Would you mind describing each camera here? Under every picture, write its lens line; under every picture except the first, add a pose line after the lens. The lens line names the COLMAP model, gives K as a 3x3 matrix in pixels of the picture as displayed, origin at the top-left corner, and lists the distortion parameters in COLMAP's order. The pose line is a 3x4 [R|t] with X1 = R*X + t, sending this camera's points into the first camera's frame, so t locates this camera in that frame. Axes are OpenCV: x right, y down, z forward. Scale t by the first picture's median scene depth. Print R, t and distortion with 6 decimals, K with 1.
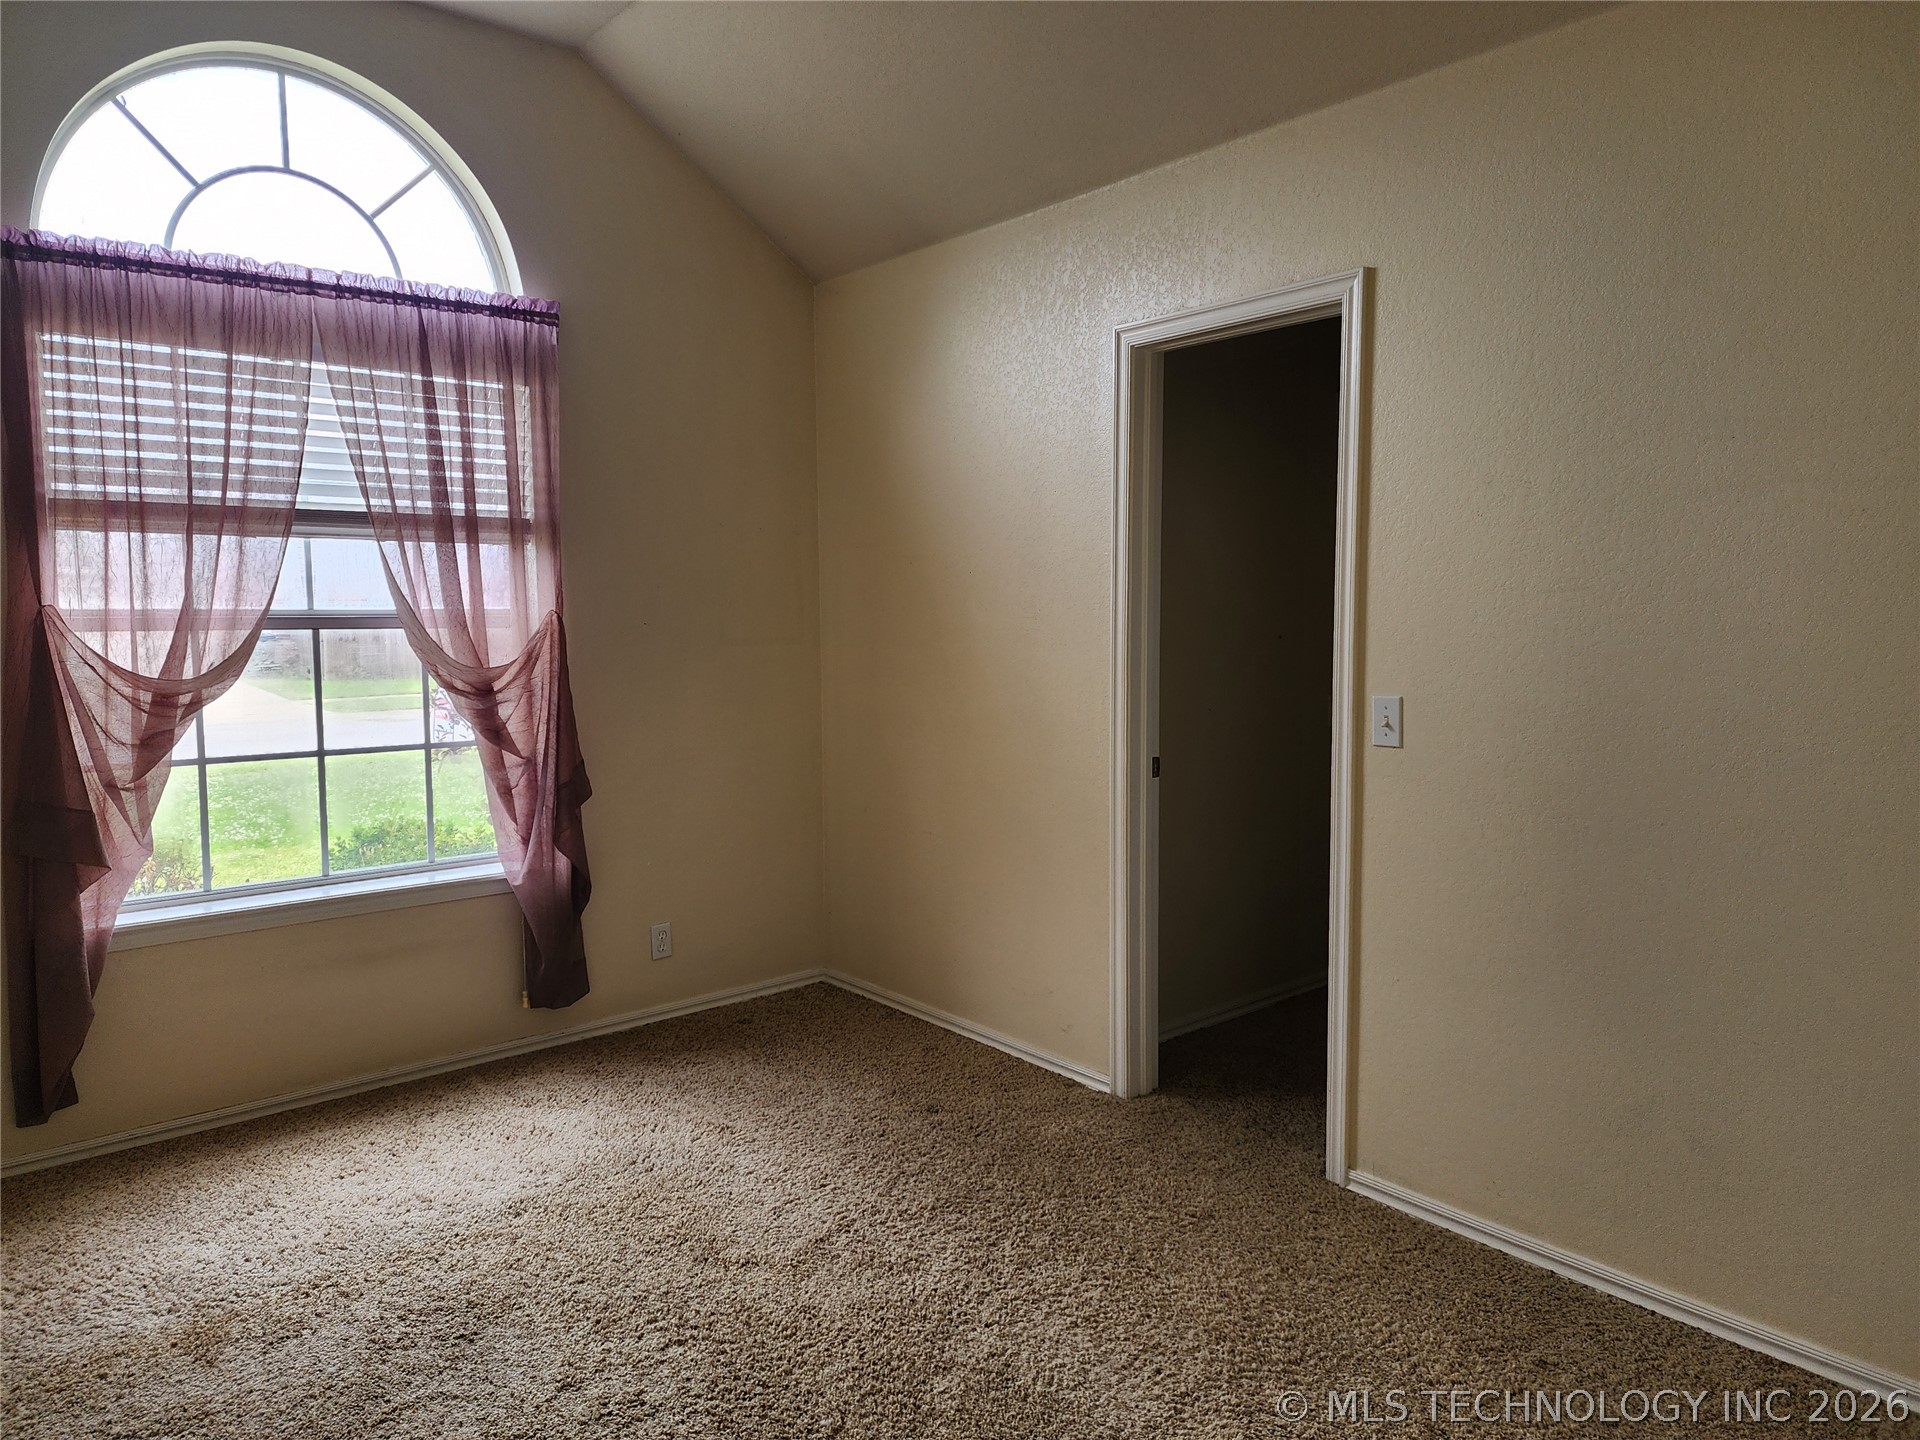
lens RADIAL K [[1293.4, 0, 962.4], [0, 1293.4, 708.3], [0, 0, 1]] dist [0.093052, -0.090609]
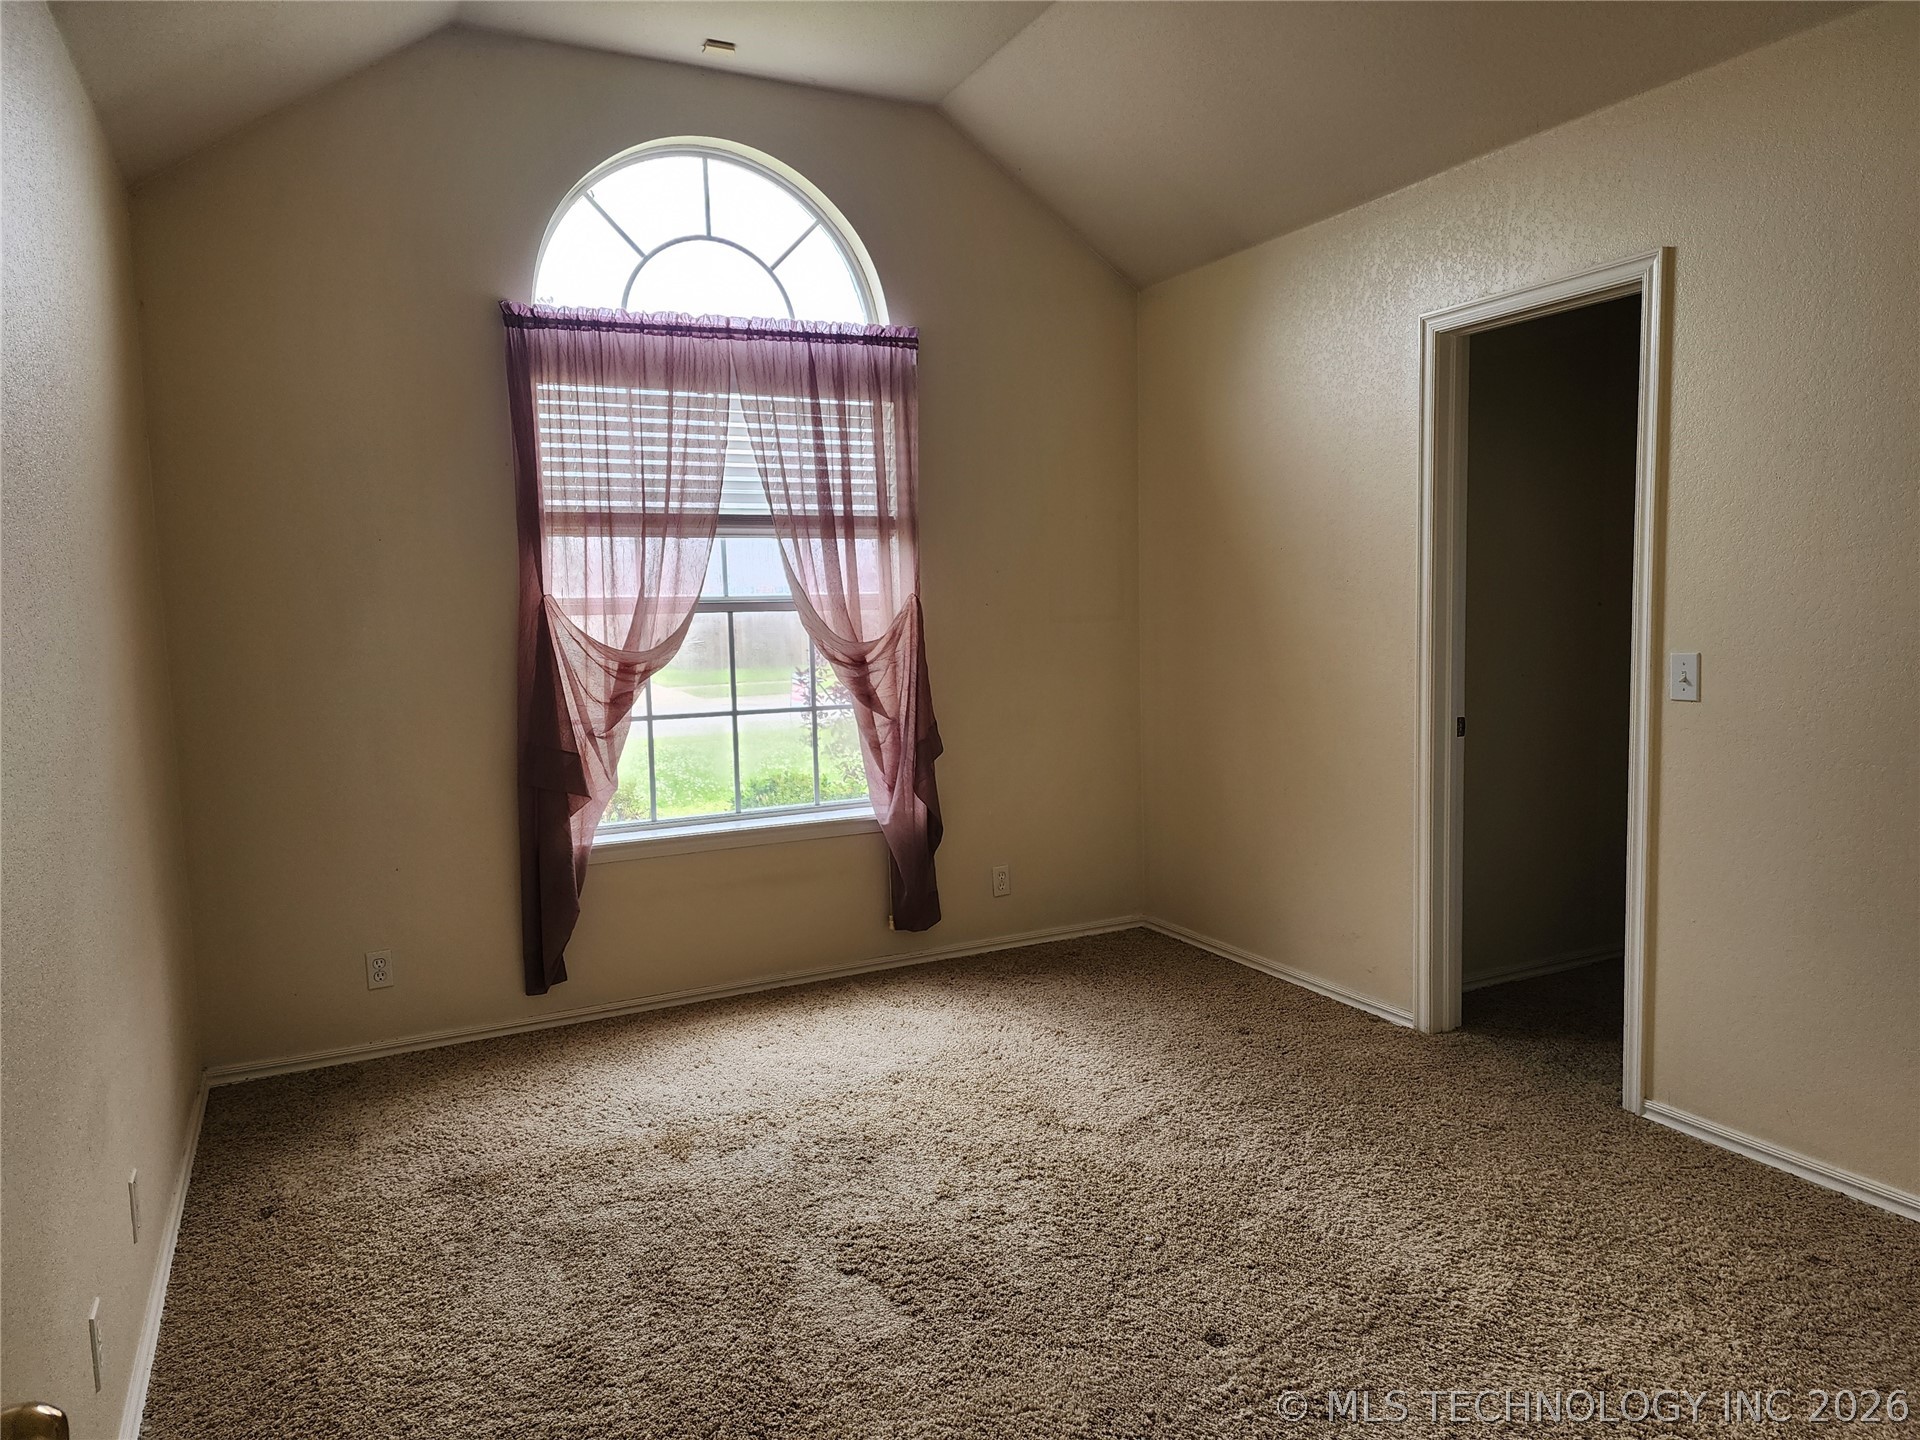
lens RADIAL K [[1293.4, 0, 962.4], [0, 1293.4, 708.3], [0, 0, 1]] dist [0.093052, -0.090609]
pose [[0.970108, 0.002702, -0.242657, 0.014017], [-0.000405, 0.999955, 0.009517, 0.020271], [0.242672, -0.009134, 0.970065, -0.137864]]
